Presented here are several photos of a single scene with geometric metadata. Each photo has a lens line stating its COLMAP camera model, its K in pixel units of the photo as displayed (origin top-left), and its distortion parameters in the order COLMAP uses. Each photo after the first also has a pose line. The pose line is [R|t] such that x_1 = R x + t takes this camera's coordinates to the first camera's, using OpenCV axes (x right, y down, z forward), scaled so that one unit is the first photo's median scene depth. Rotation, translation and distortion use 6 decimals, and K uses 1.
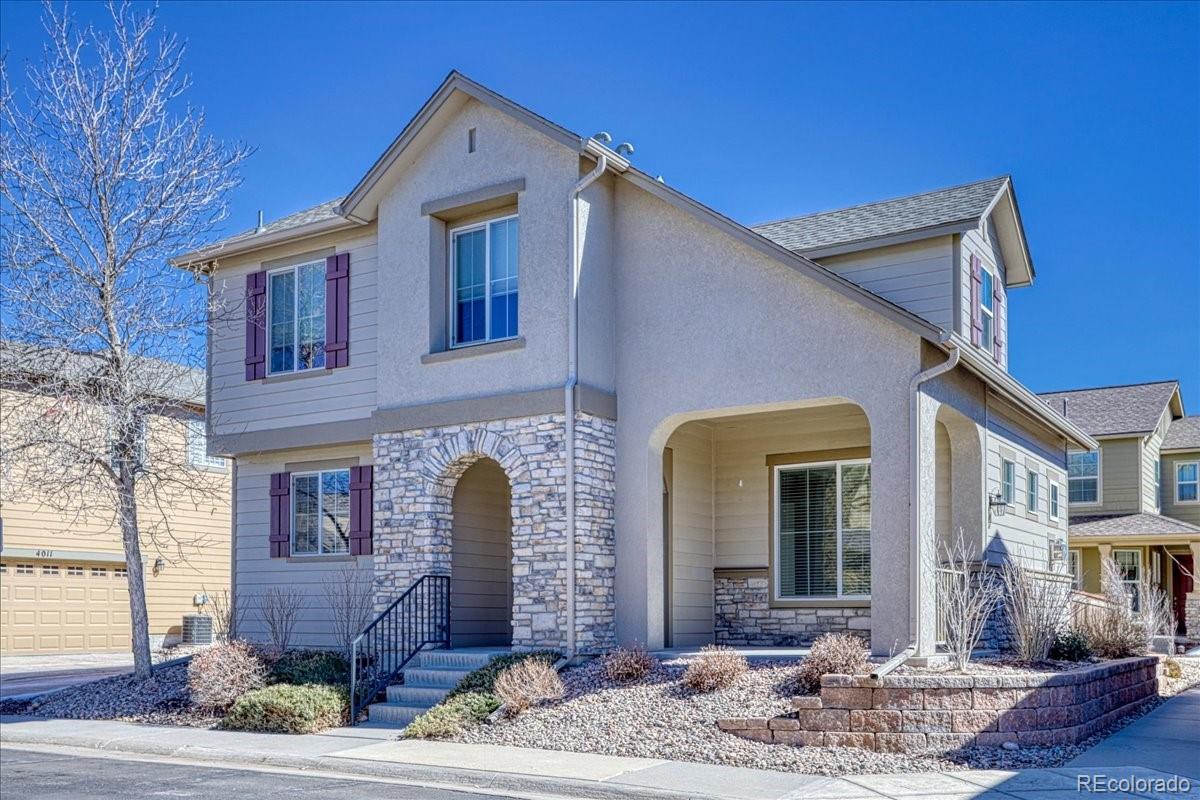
lens RADIAL K [[570.0, 0, 600.0], [0, 570.0, 400.0], [0, 0, 1]] dist [0.002864, 0.000849]
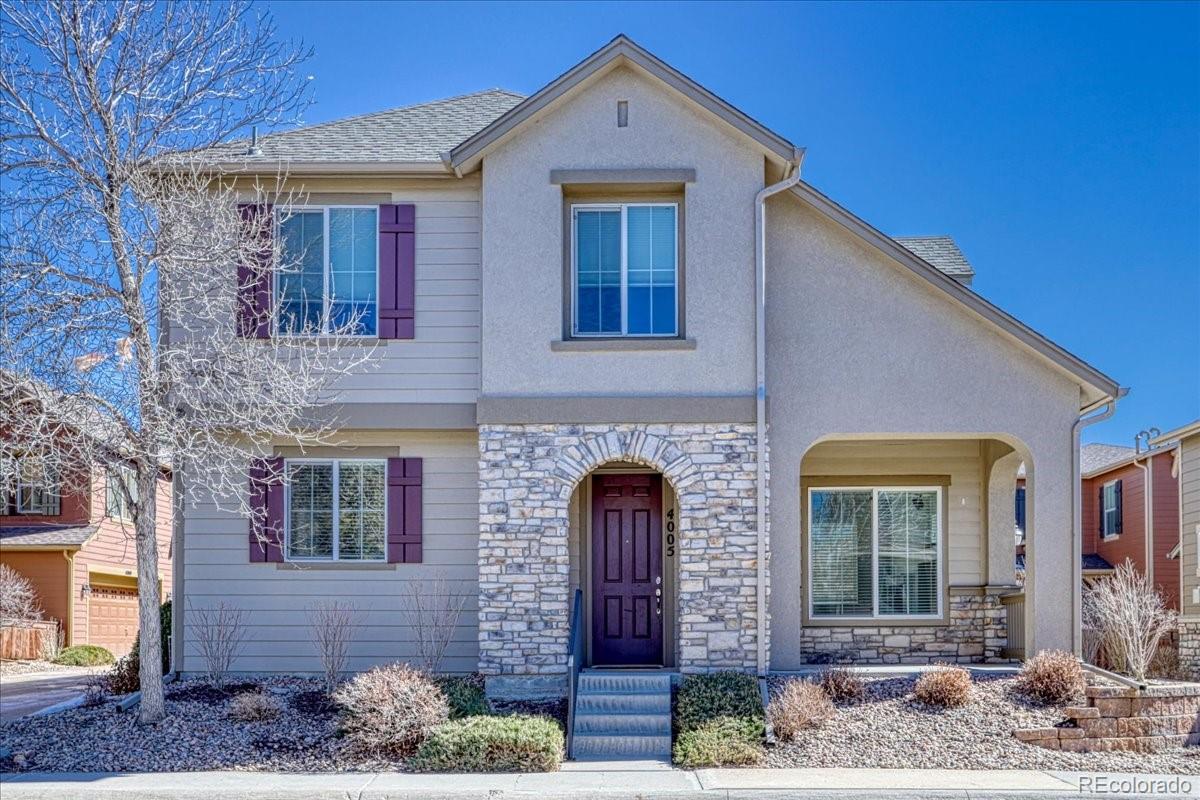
lens RADIAL K [[617.4, 0, 600.0], [0, 617.4, 400.0], [0, 0, 1]] dist [0.003175, 0.002640]
pose [[0.957581, 0.100478, 0.270078, -0.529175], [-0.100003, 0.994865, -0.015555, 0.021850], [-0.270254, -0.012114, 0.962713, 0.057627]]
